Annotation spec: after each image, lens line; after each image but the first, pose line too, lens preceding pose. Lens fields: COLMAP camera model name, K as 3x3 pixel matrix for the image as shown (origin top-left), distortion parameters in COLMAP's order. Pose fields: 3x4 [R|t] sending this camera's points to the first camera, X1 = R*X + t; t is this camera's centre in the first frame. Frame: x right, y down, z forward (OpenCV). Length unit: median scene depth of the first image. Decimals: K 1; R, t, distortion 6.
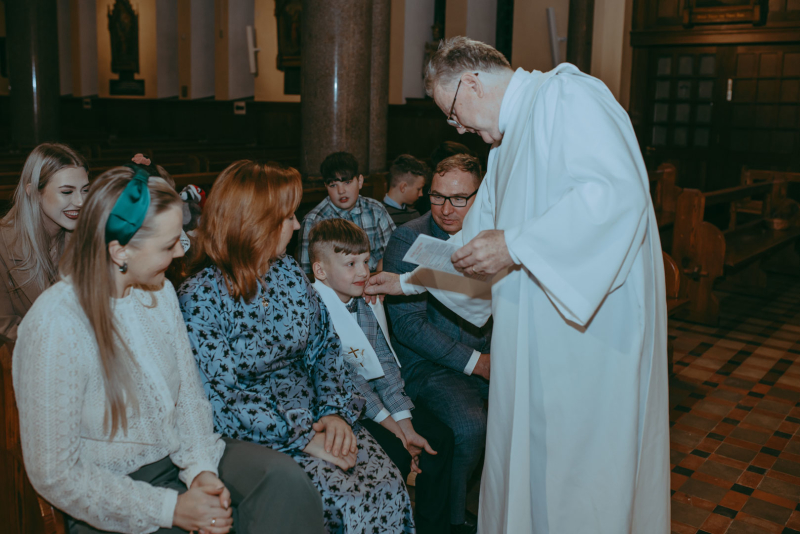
lens RADIAL K [[803.3, 0, 366.7], [0, 803.3, 219.1], [0, 0, 1]] dist [-0.009805, 0.019486]
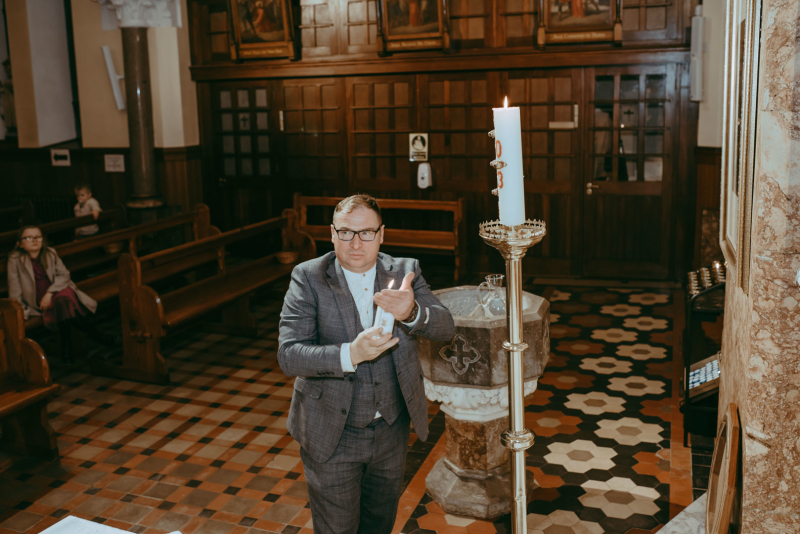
lens RADIAL K [[803.3, 0, 366.7], [0, 803.3, 219.1], [0, 0, 1]] dist [-0.009805, 0.019486]
pose [[0.956822, -0.096565, 0.274164, 0.255004], [0.093501, 0.995324, 0.024254, -0.047659], [-0.275224, 0.002428, 0.961377, -0.039374]]
